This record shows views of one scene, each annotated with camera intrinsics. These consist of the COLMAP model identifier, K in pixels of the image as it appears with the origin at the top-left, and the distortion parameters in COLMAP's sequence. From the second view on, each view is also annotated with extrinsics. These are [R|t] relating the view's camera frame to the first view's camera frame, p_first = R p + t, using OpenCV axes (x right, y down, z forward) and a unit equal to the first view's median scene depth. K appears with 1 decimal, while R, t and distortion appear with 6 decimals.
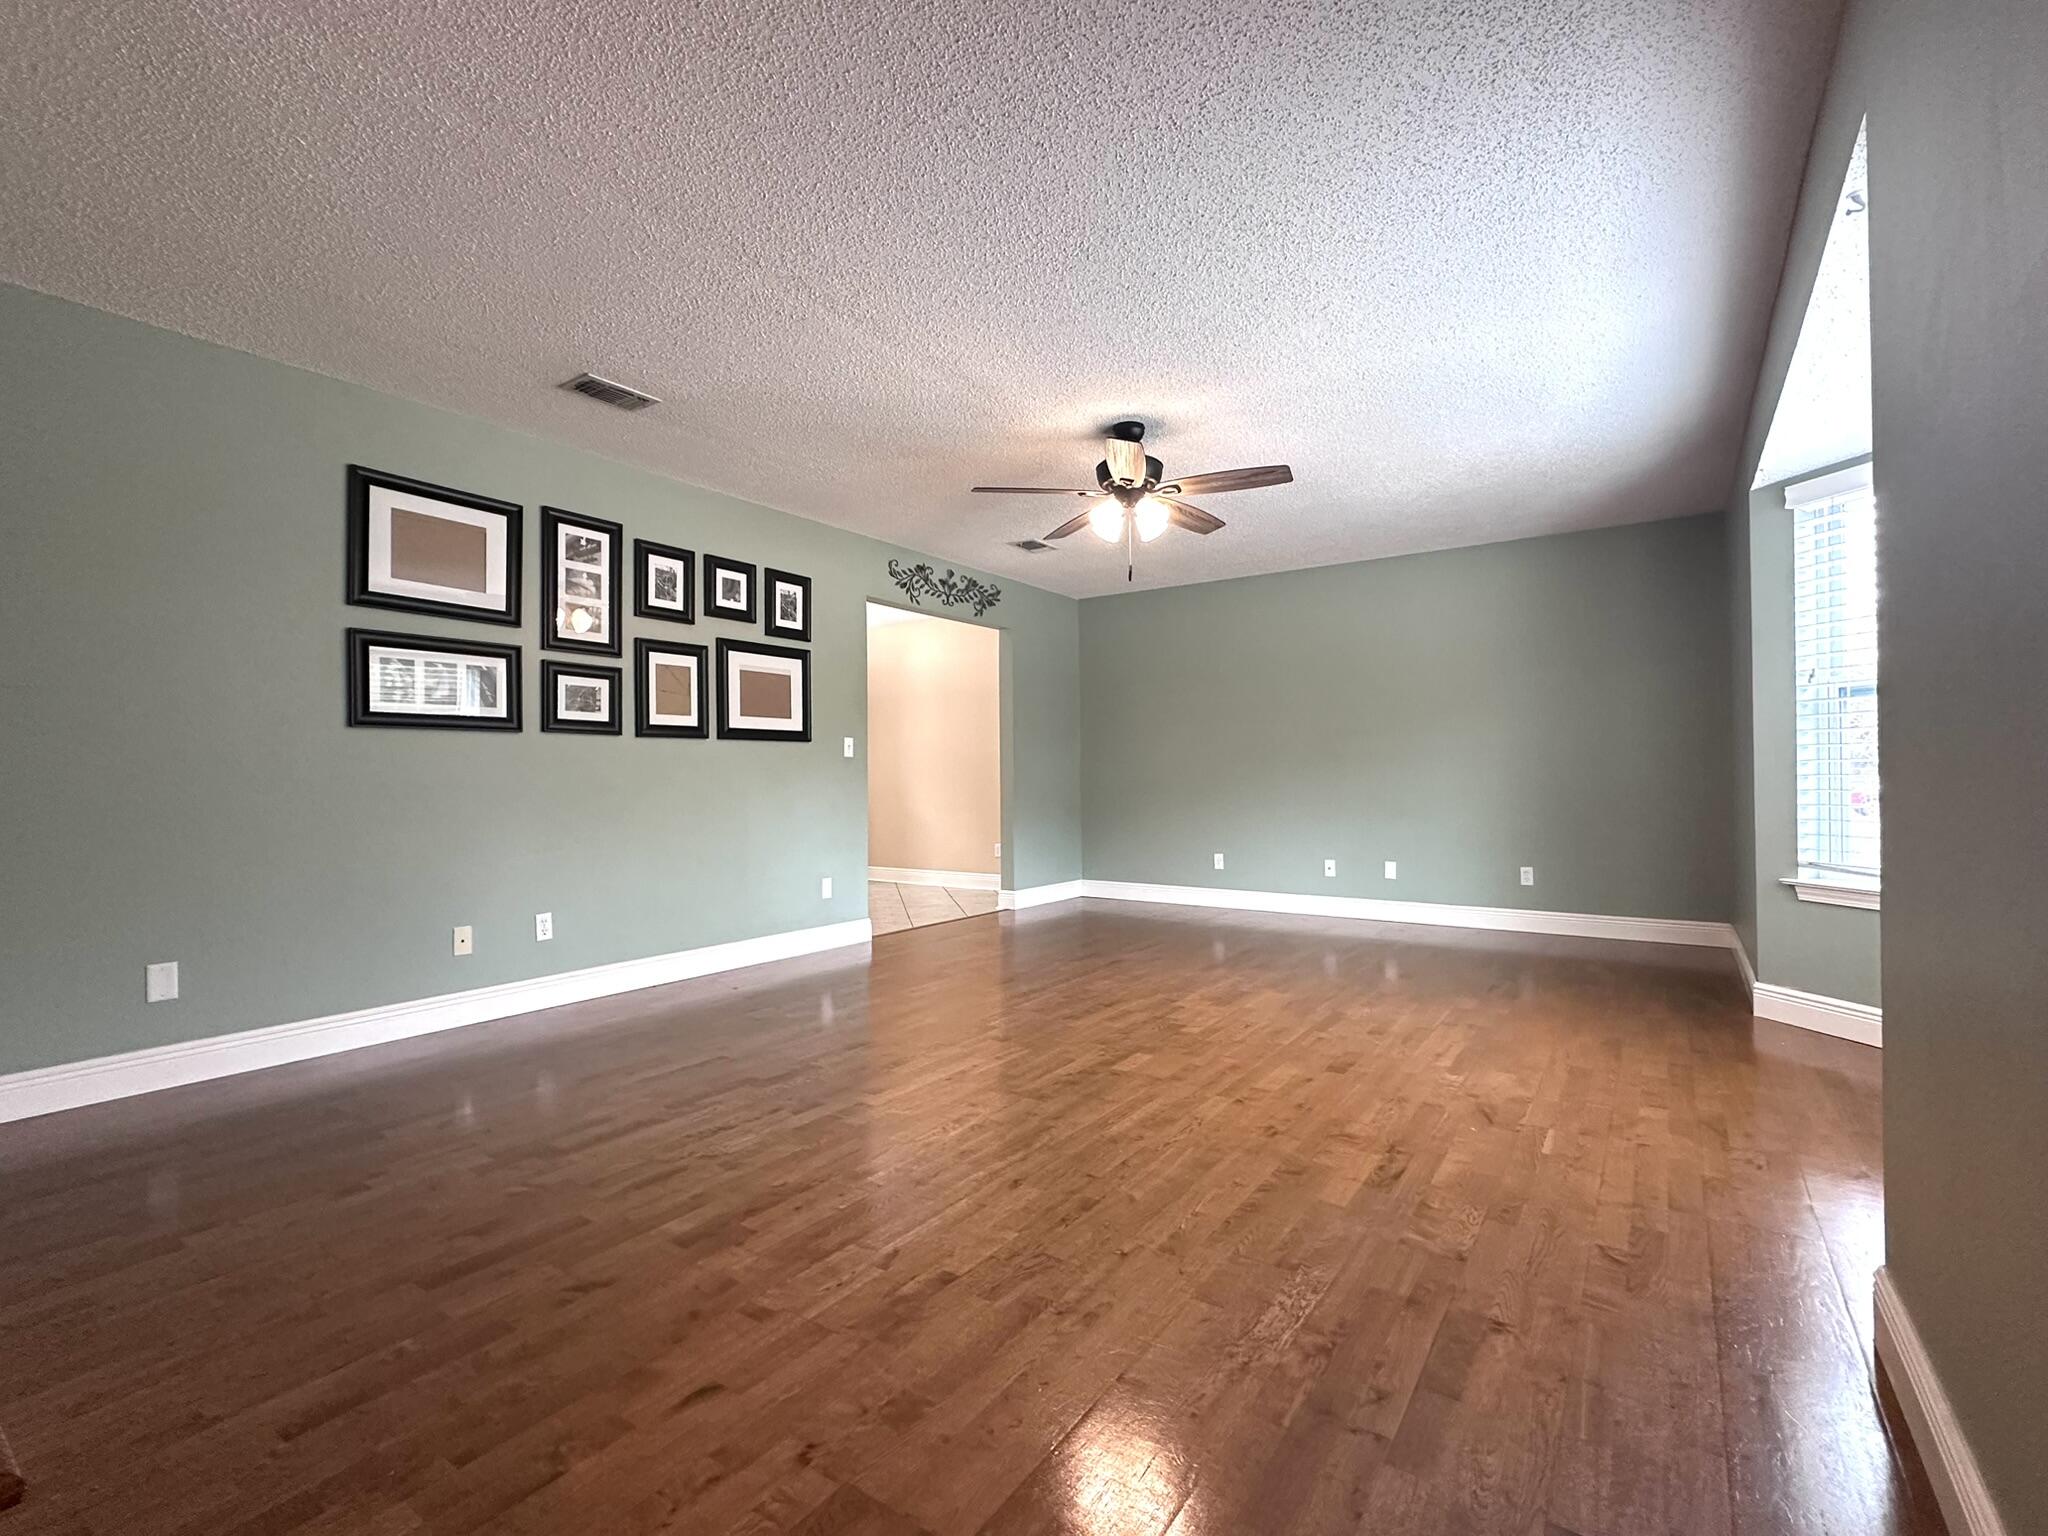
lens RADIAL K [[923.5, 0, 1018.6], [0, 923.5, 766.8], [0, 0, 1]] dist [-0.002193, -0.000558]
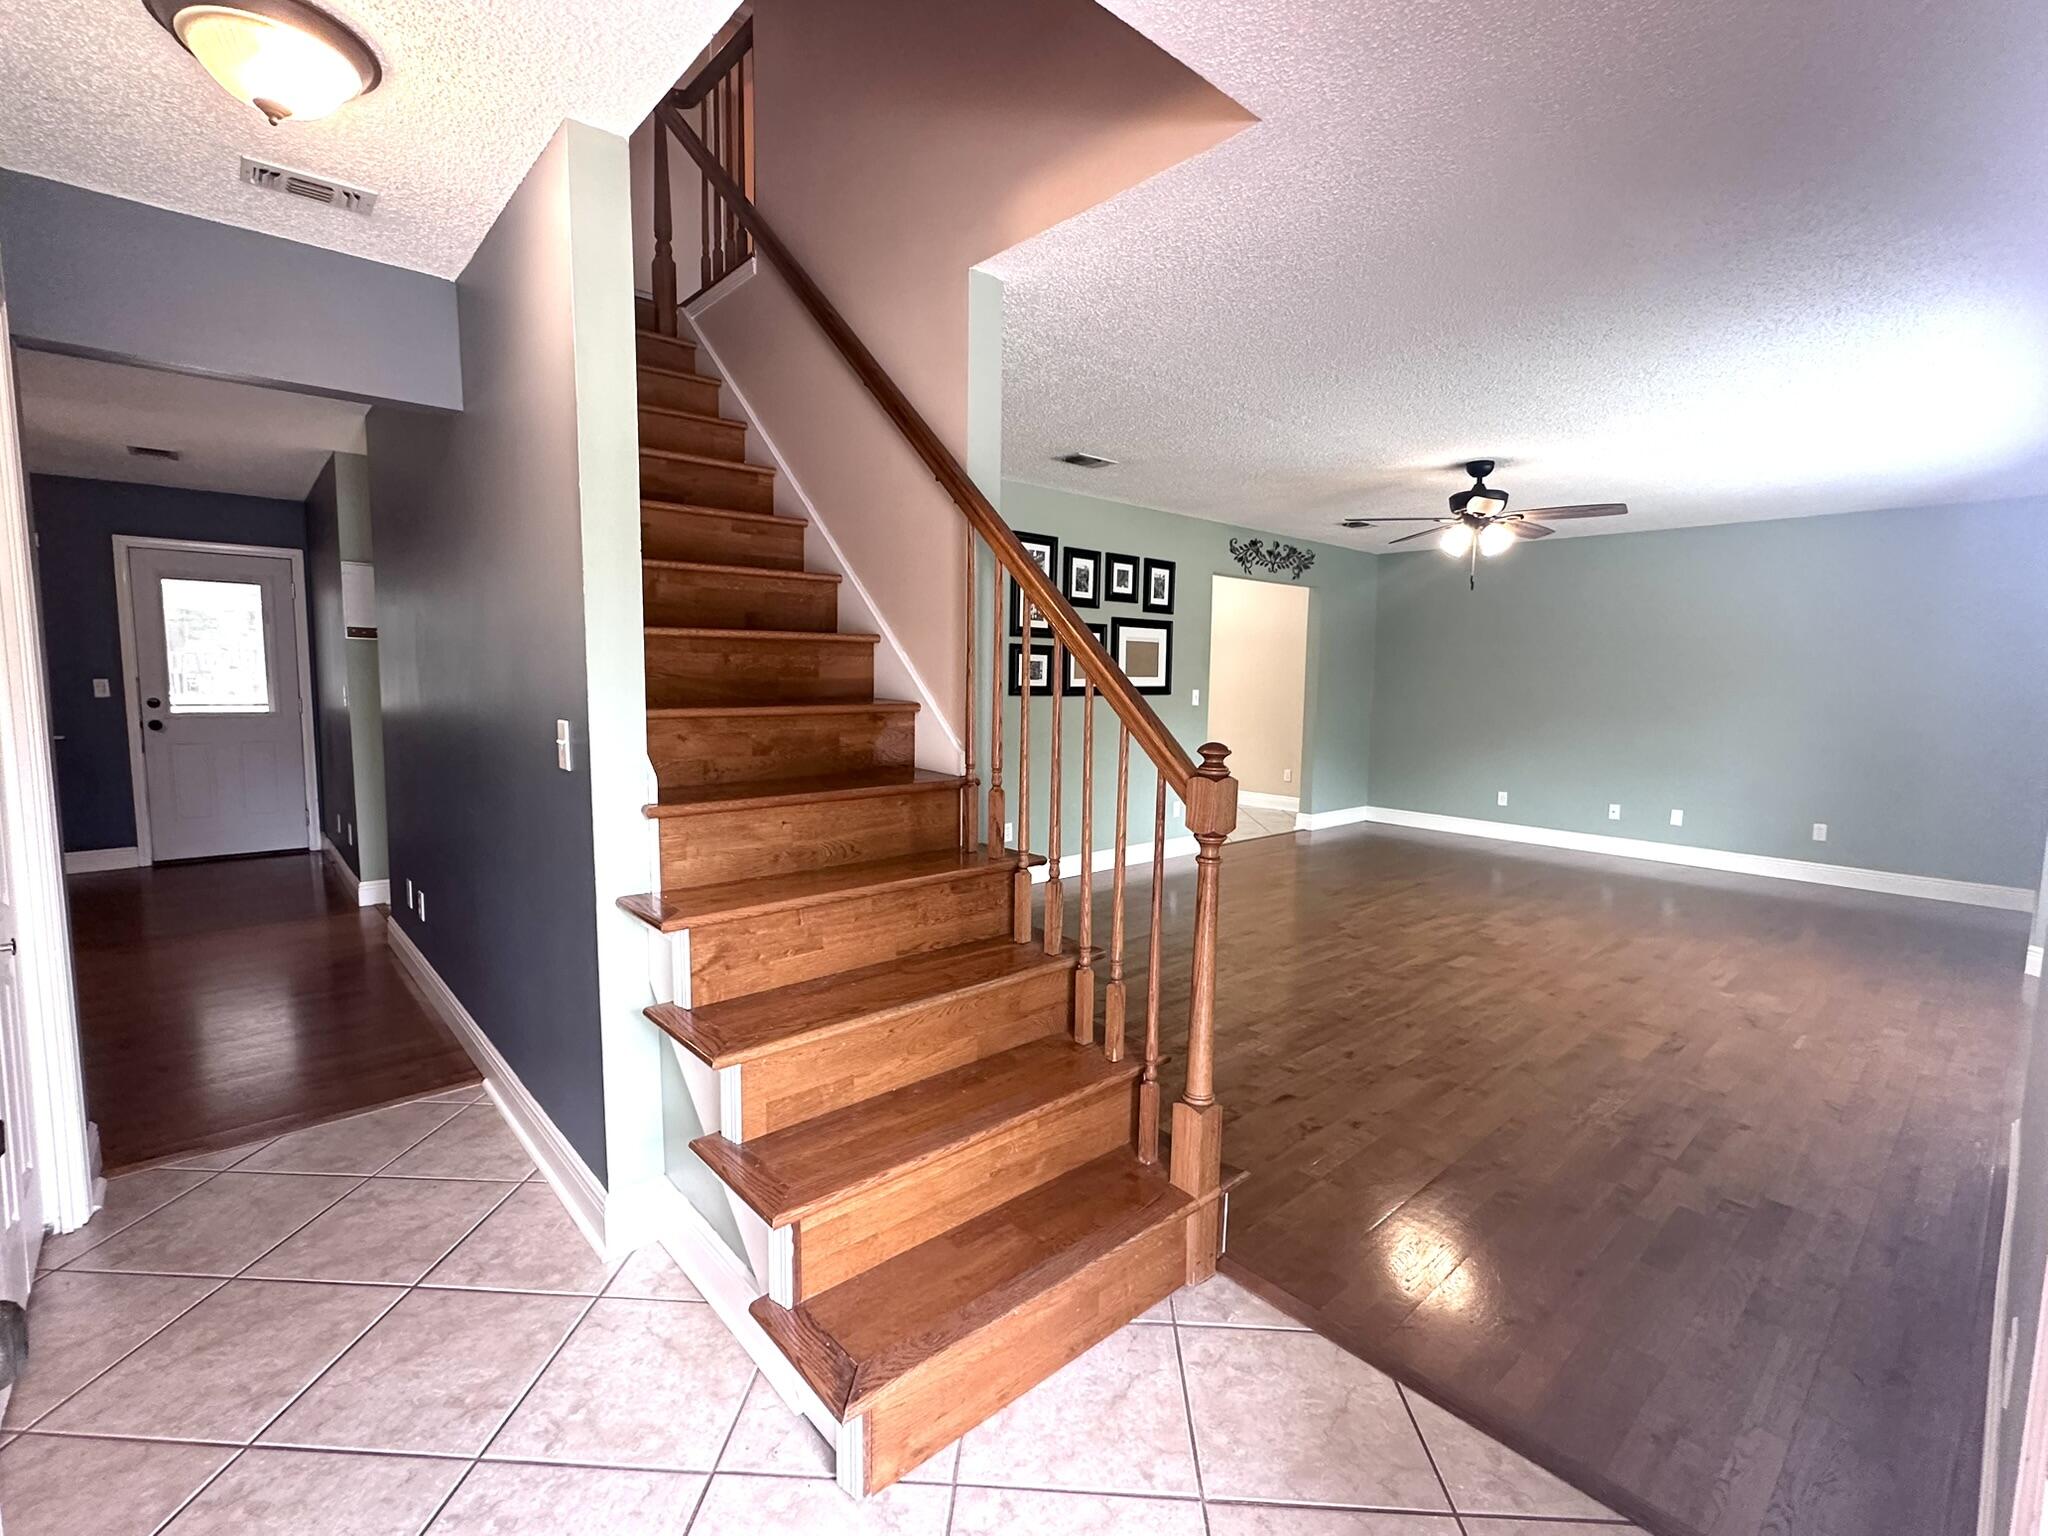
lens RADIAL K [[923.5, 0, 1025.4], [0, 923.5, 763.8], [0, 0, 1]] dist [-0.002193, -0.000558]
pose [[0.974140, 0.045041, -0.221412, -0.181819], [-0.020539, 0.993525, 0.111744, -0.094284], [0.225012, -0.104307, 0.968757, -0.373117]]
